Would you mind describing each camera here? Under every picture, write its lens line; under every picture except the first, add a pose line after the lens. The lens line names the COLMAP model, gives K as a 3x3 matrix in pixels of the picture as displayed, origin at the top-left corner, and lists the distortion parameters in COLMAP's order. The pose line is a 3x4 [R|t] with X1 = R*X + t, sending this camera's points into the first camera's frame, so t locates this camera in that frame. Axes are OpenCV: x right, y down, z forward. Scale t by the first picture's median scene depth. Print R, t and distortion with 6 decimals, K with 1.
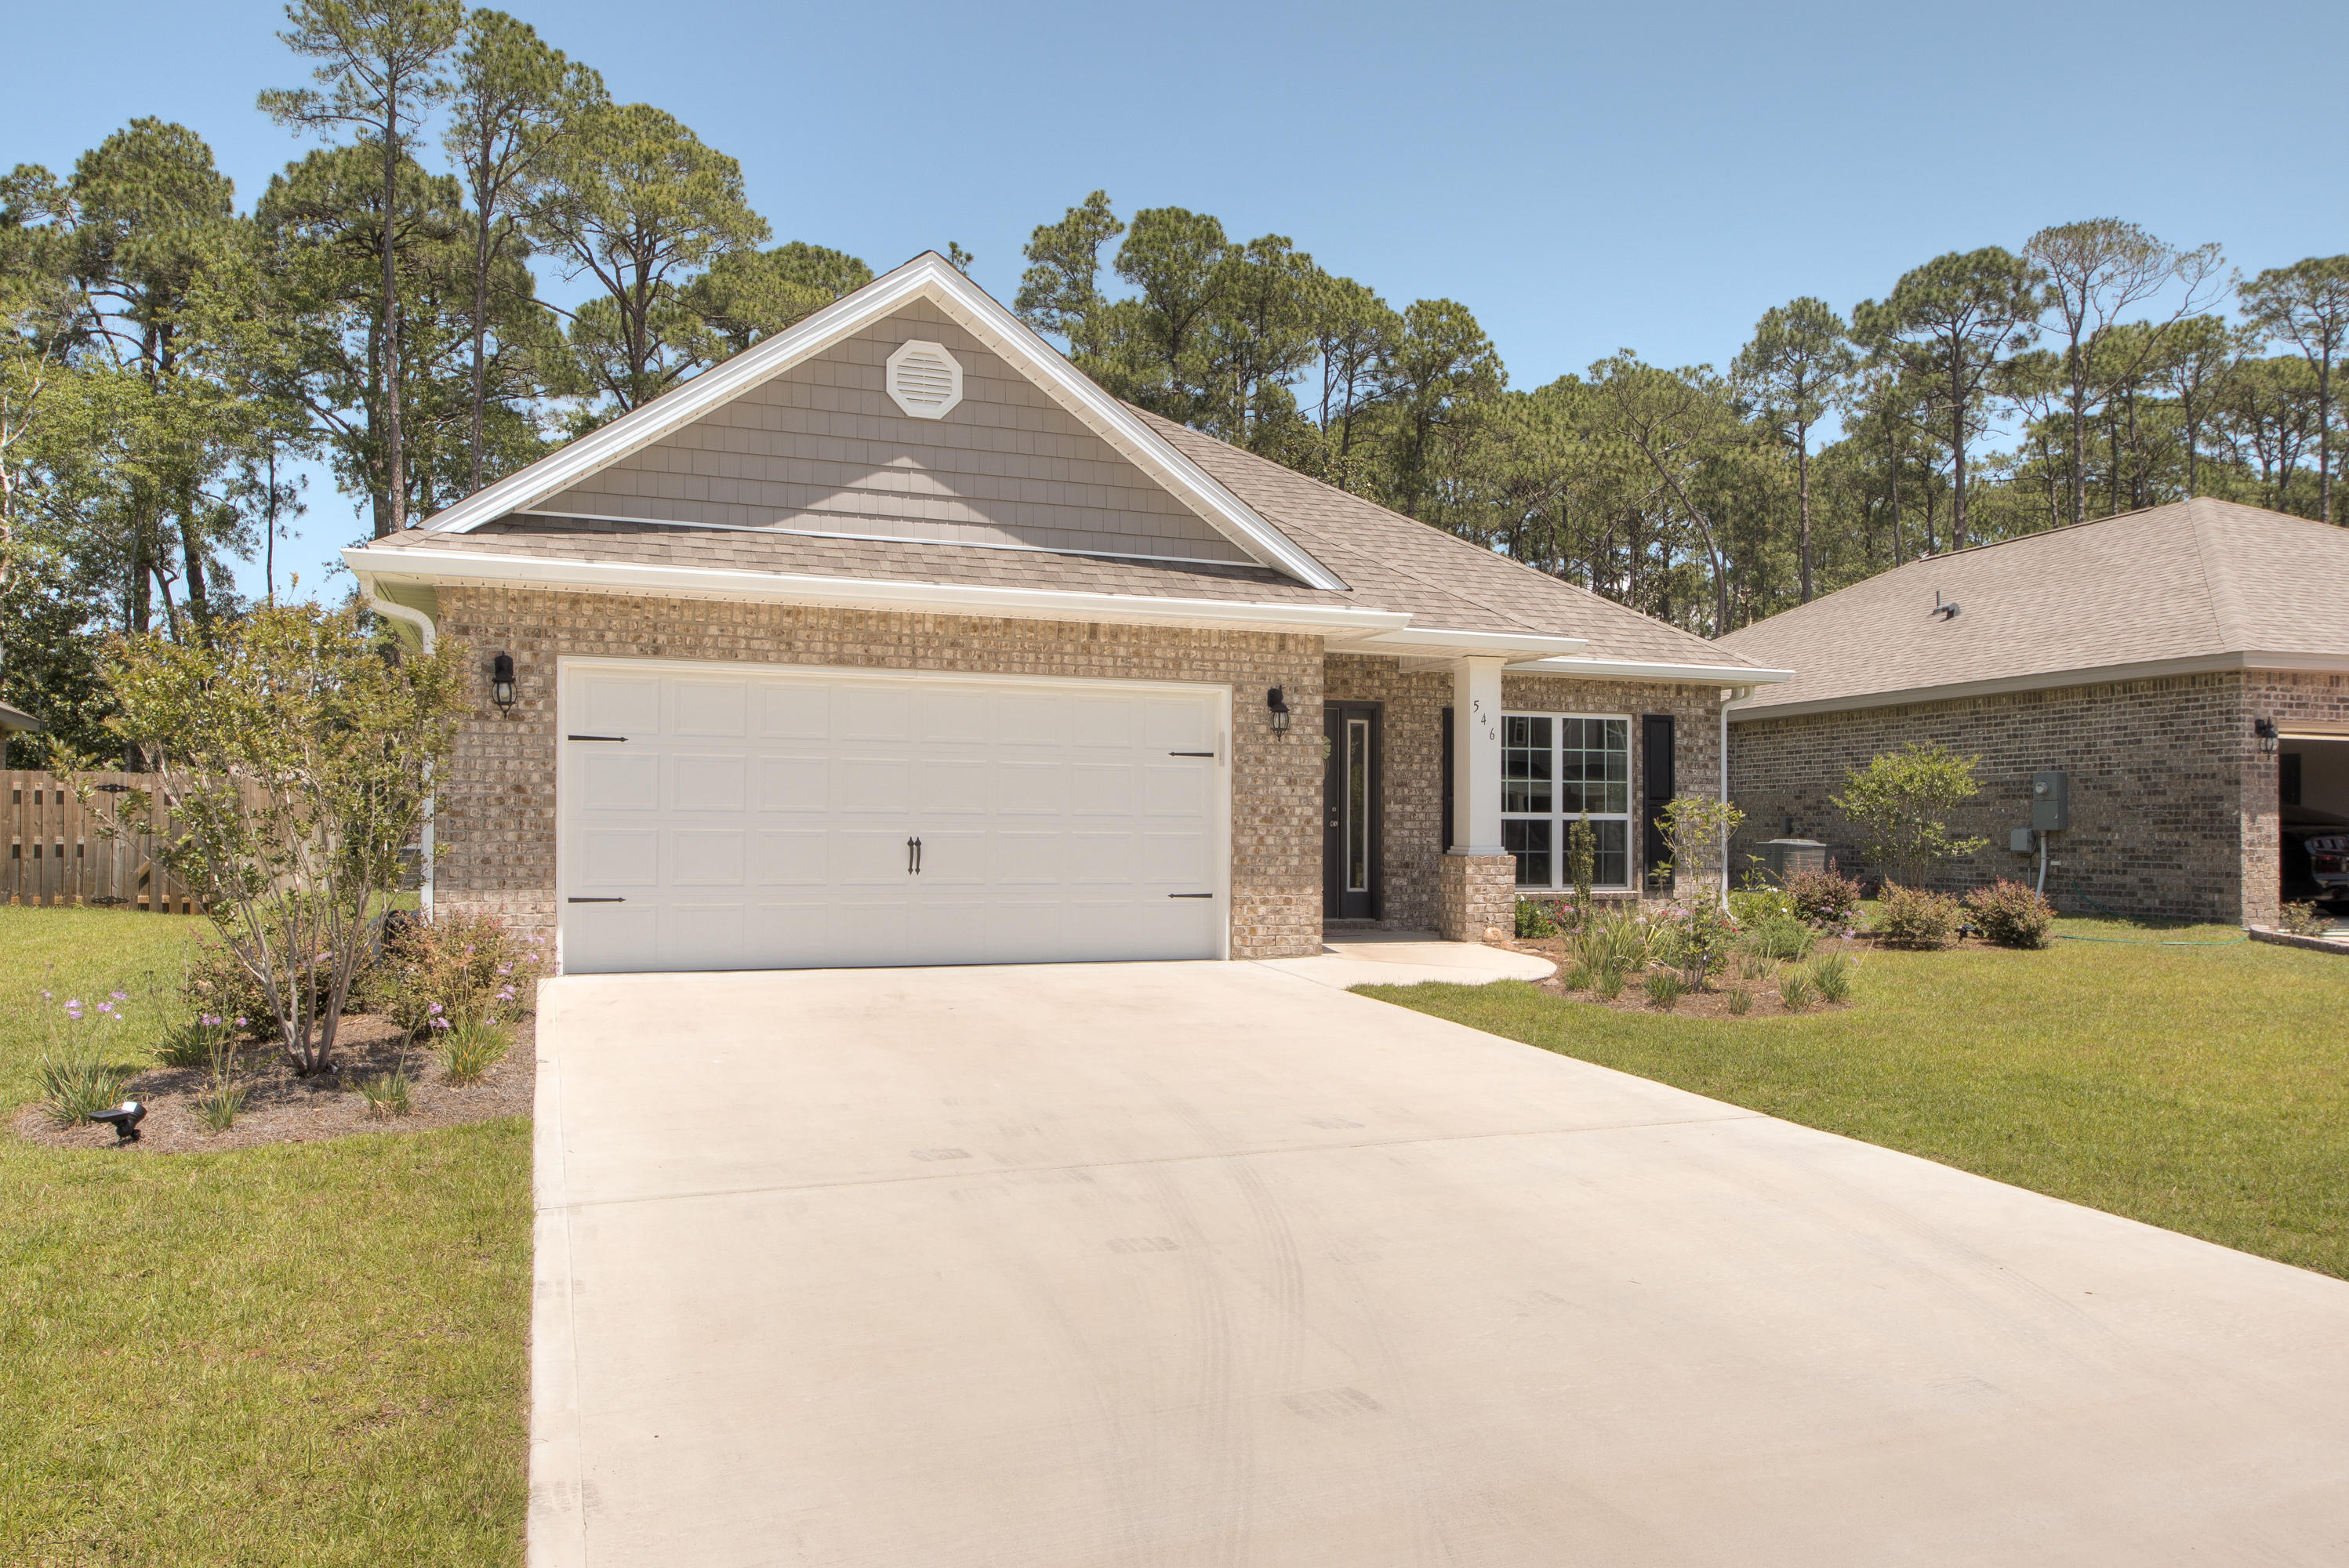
lens RADIAL K [[1691.4, 0, 1443.3], [0, 1691.4, 825.7], [0, 0, 1]] dist [0.005652, -0.000650]
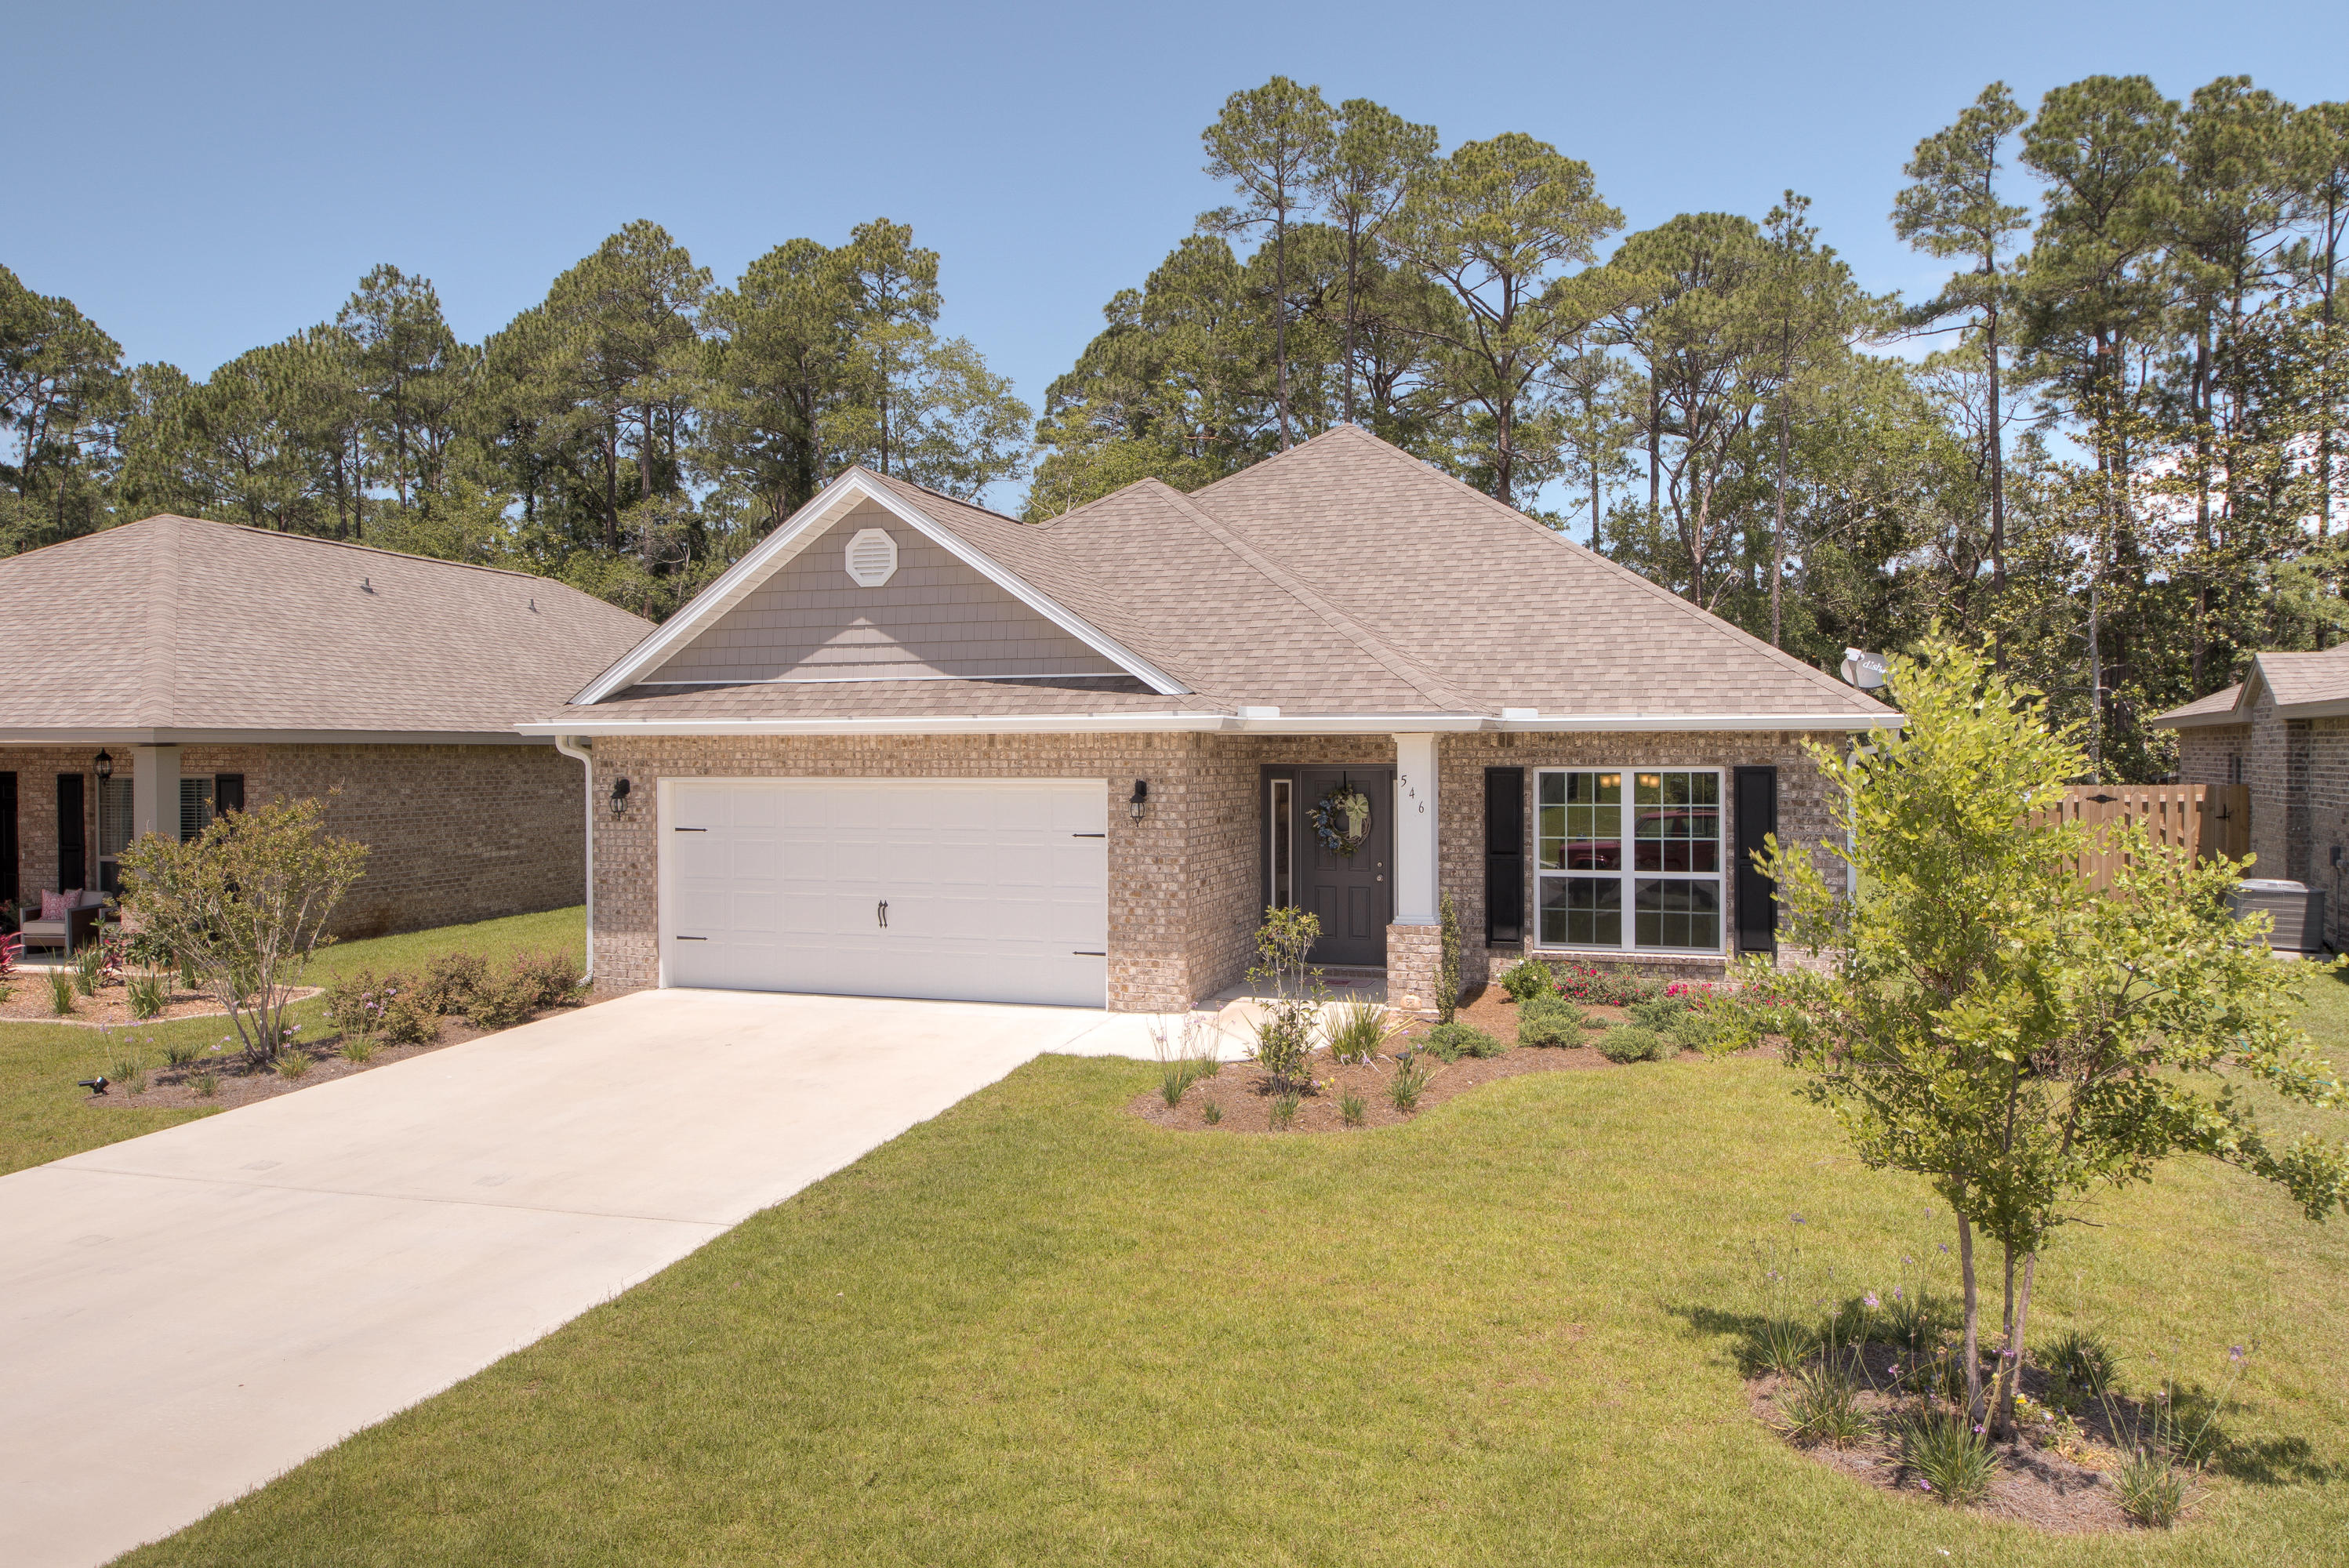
lens RADIAL K [[1691.4, 0, 1134.5], [0, 1691.4, 797.1], [0, 0, 1]] dist [0.005652, -0.000650]
pose [[0.746591, 0.008421, -0.665229, 0.682725], [0.002546, 0.999876, 0.015514, -0.089818], [0.665278, -0.013276, 0.746478, 0.135730]]
